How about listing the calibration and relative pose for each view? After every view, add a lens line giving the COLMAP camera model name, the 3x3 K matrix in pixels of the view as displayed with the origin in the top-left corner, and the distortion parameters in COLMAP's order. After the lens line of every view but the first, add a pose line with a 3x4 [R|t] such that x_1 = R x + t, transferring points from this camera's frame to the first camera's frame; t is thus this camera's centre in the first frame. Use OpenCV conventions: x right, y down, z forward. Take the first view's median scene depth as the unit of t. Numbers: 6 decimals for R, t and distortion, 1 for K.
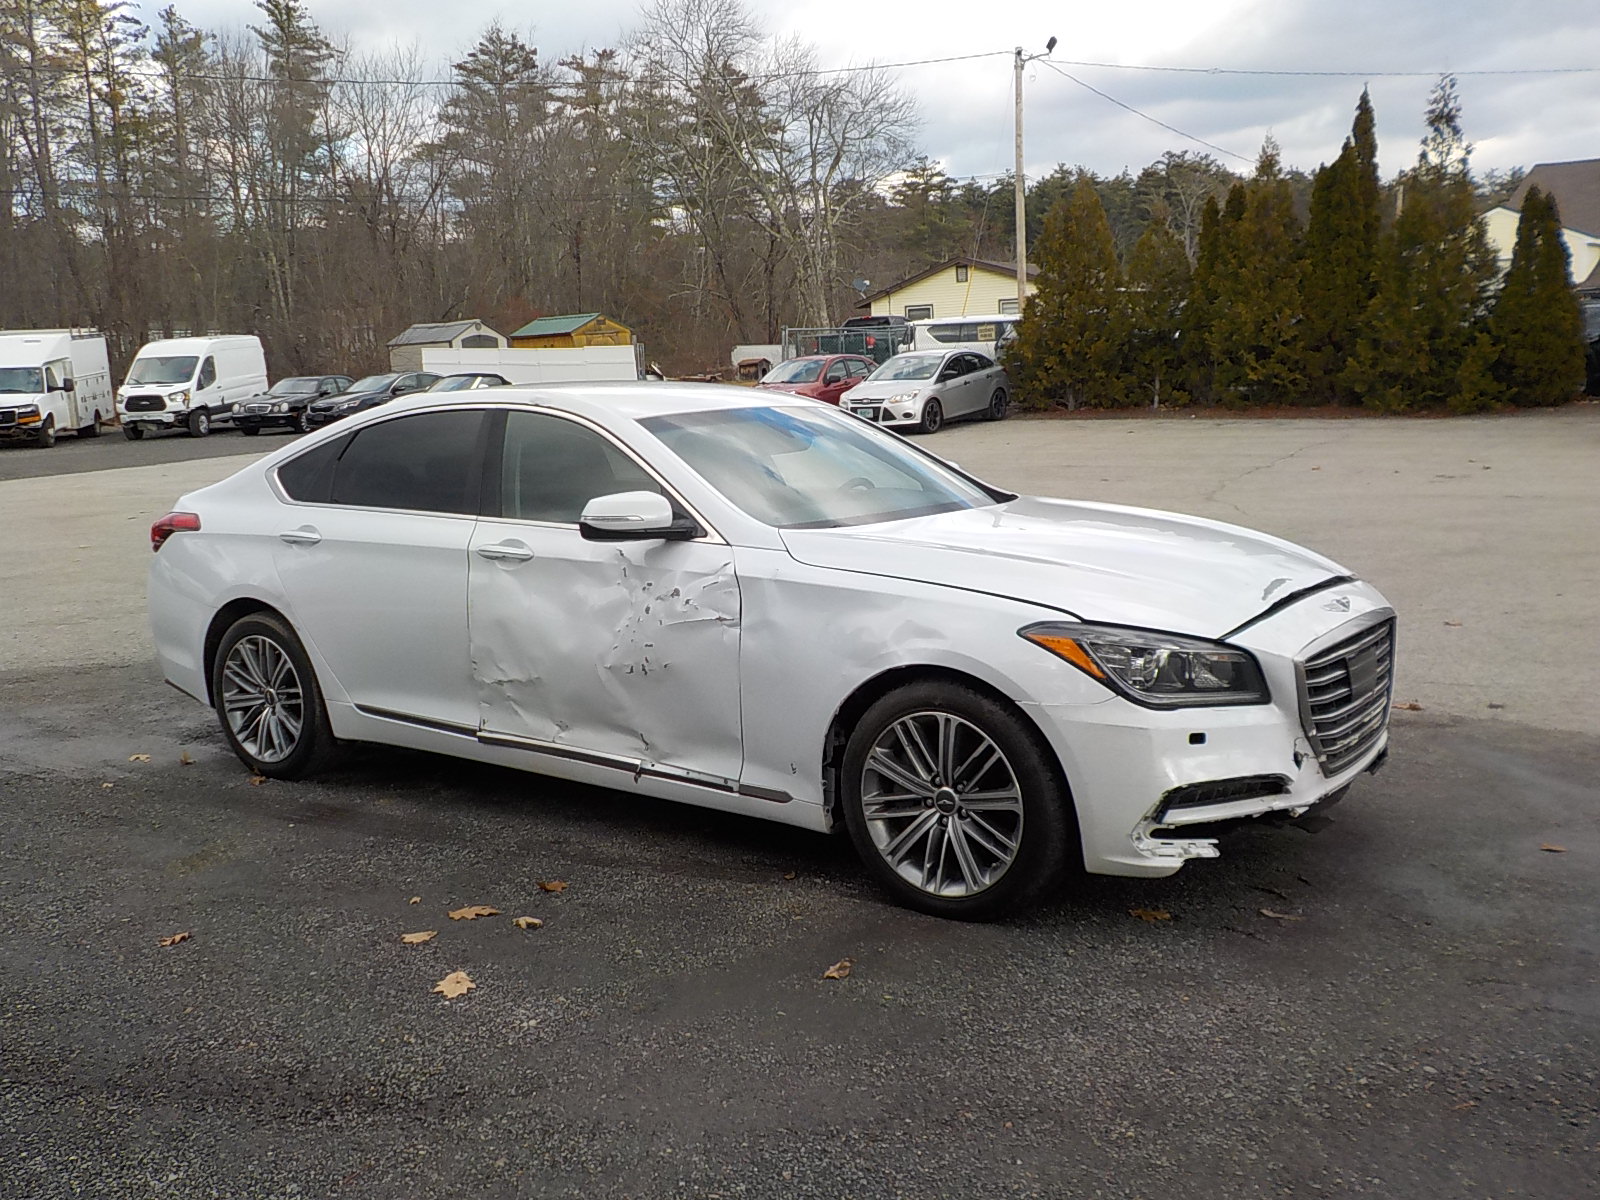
lens RADIAL K [[1406.6, 0, 800.0], [0, 1406.6, 600.0], [0, 0, 1]] dist [0.004706, -0.006482]
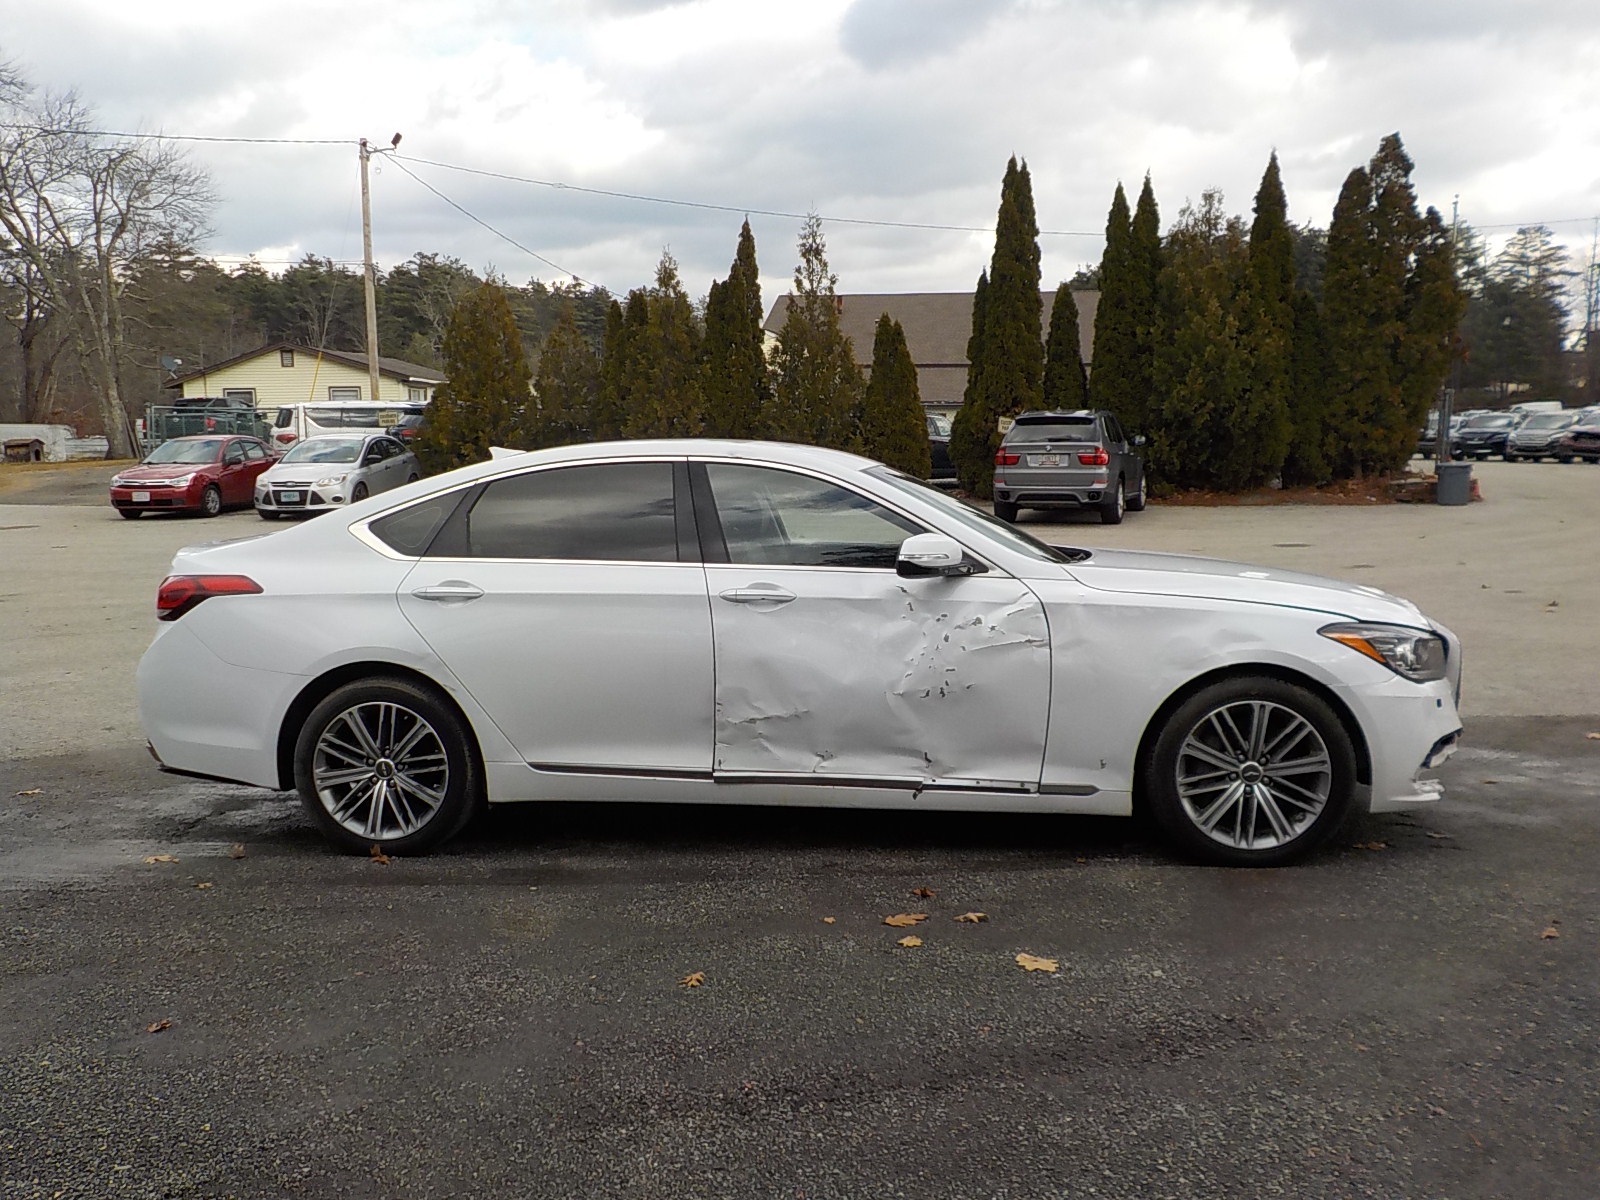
lens RADIAL K [[1395.4, 0, 800.0], [0, 1395.4, 600.0], [0, 0, 1]] dist [-0.007735, 0.002376]
pose [[0.873546, -0.024108, 0.486145, -0.674318], [0.055548, 0.997185, -0.050362, 0.023492], [-0.483562, 0.070998, 0.872426, 0.078481]]
